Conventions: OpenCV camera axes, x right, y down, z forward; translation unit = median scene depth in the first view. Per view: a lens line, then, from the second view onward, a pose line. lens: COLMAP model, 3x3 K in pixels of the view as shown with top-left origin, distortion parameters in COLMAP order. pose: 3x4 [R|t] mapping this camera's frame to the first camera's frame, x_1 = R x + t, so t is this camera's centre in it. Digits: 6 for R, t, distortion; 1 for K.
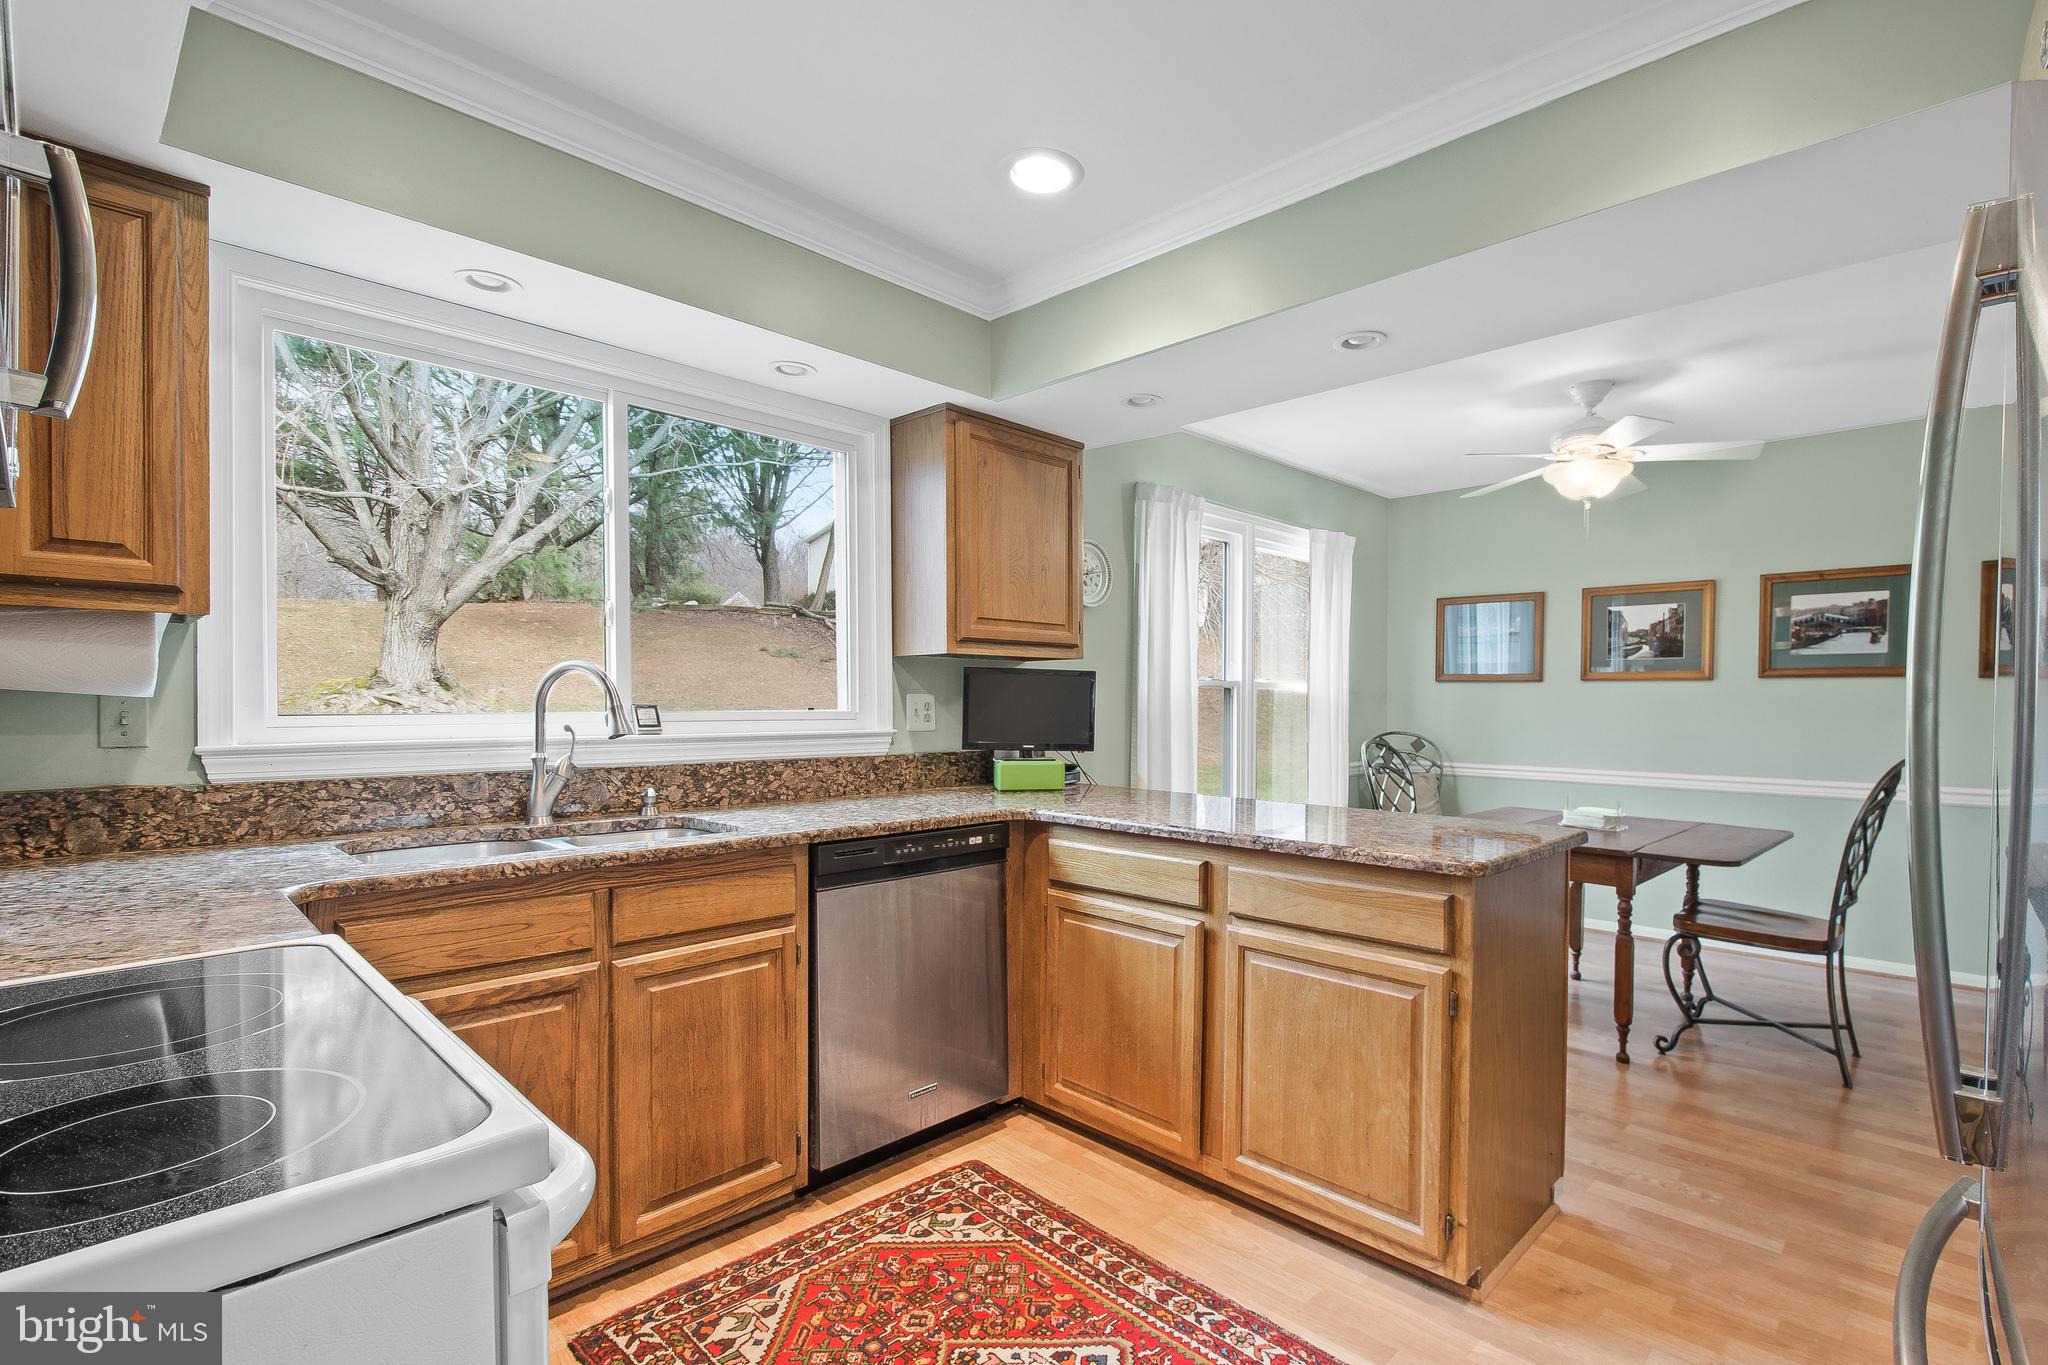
lens RADIAL K [[958.3, 0, 1036.2], [0, 958.3, 714.3], [0, 0, 1]] dist [-0.000267, -0.001107]
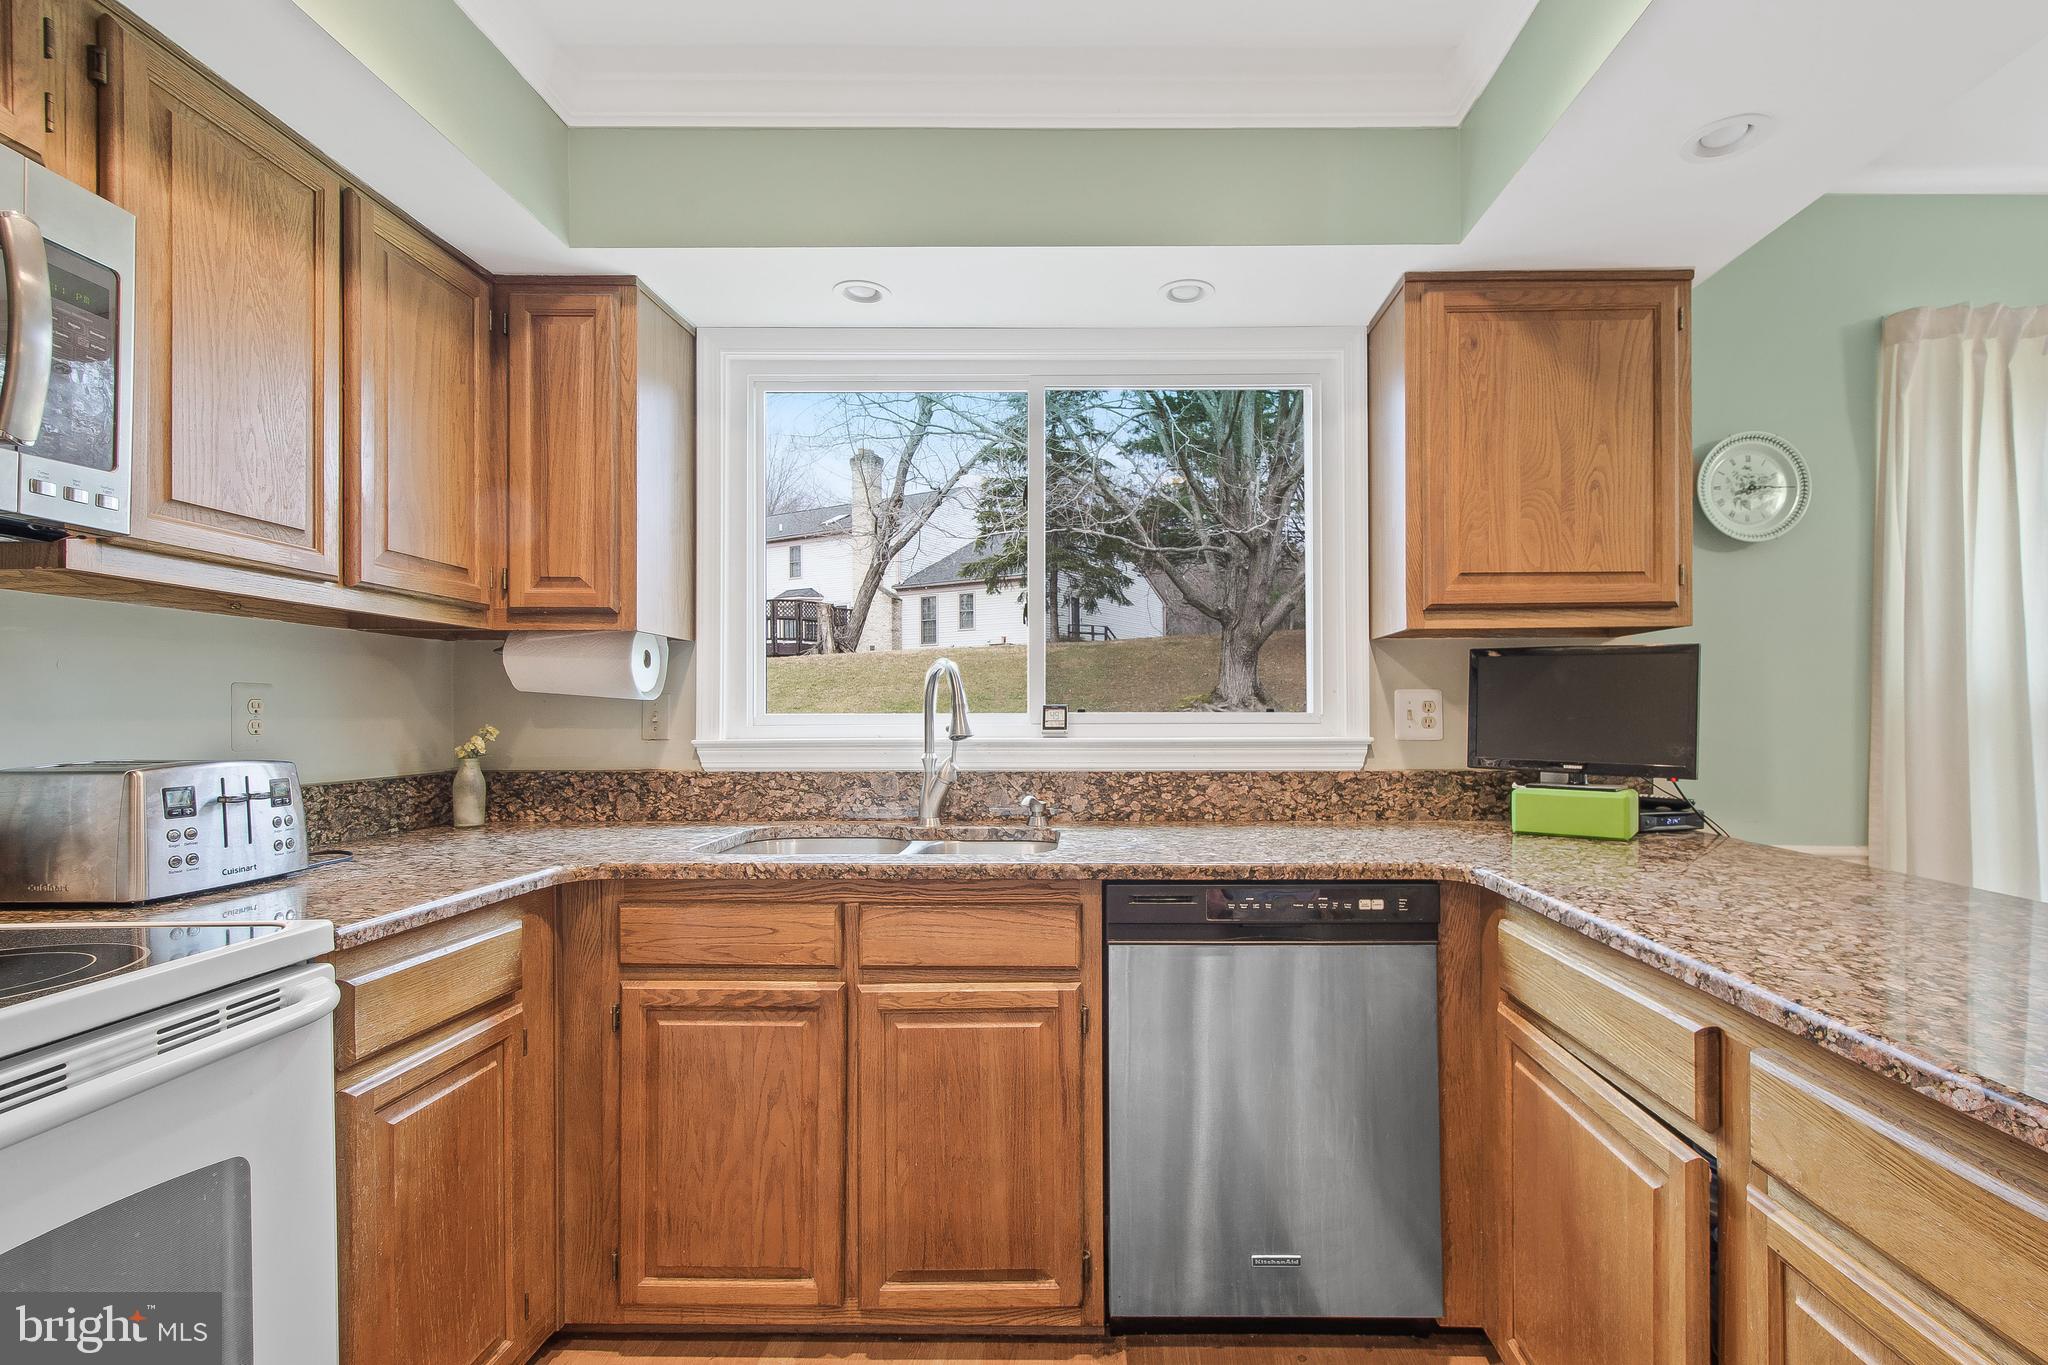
lens RADIAL K [[909.8, 0, 1088.1], [0, 909.8, 711.0], [0, 0, 1]] dist [0.017905, 0.000206]
pose [[0.701849, -0.006534, -0.712296, 0.251563], [-0.005309, 0.999882, -0.014403, 0.008142], [0.712306, 0.013890, 0.701732, 0.421975]]
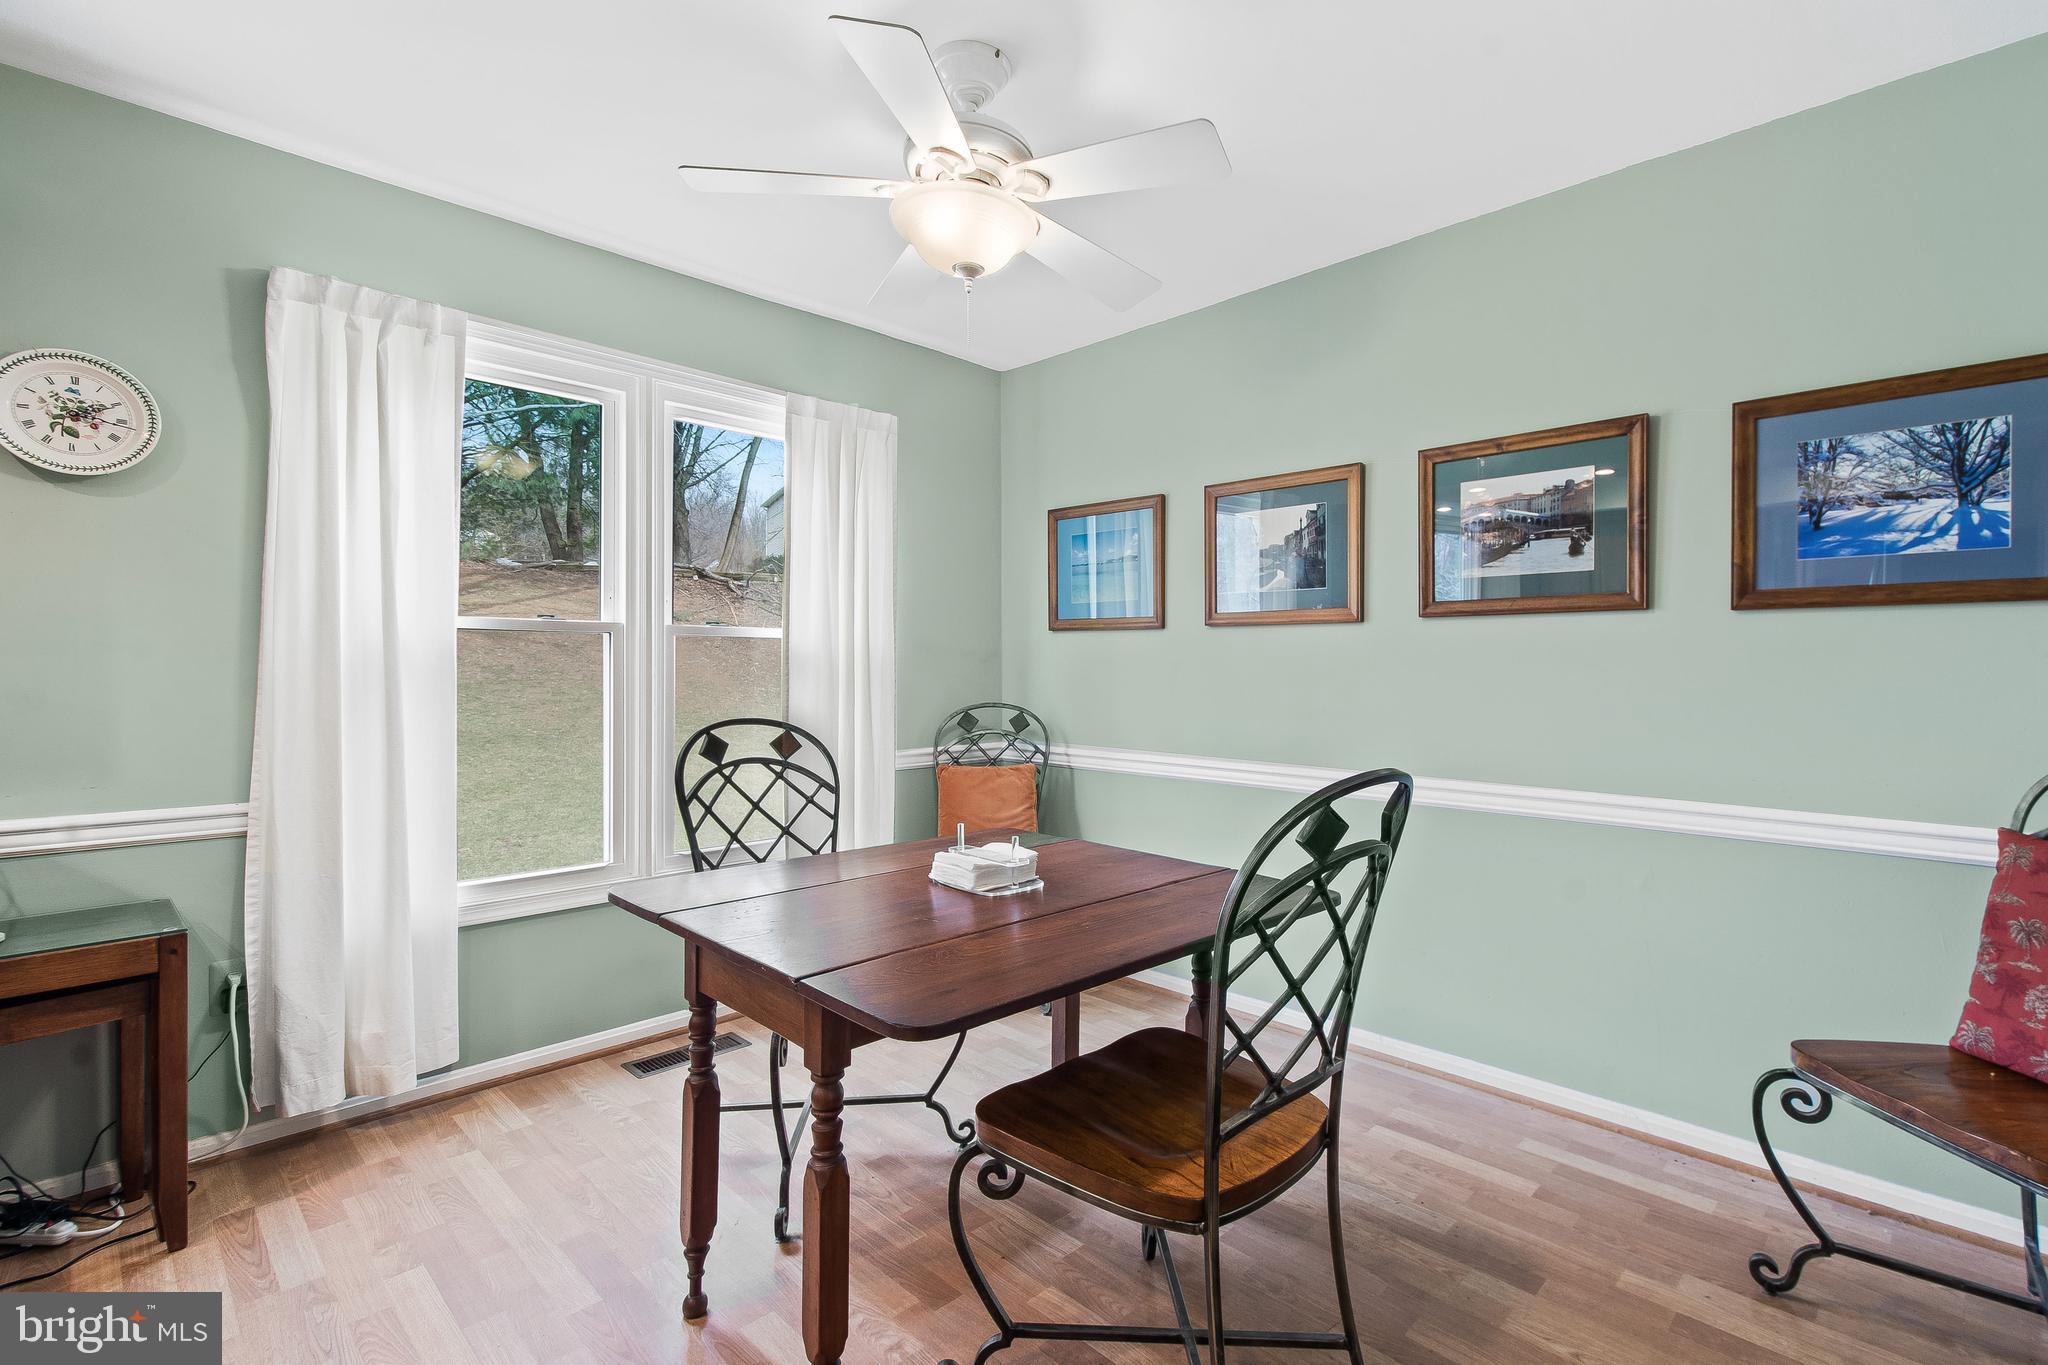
lens RADIAL K [[941.4, 0, 1066.7], [0, 941.4, 668.2], [0, 0, 1]] dist [0.024217, 0.000071]
pose [[0.999983, -0.001974, 0.005412, 0.914282], [0.002027, 0.999948, -0.009962, 0.000954], [-0.005392, 0.009973, 0.999936, 0.683093]]
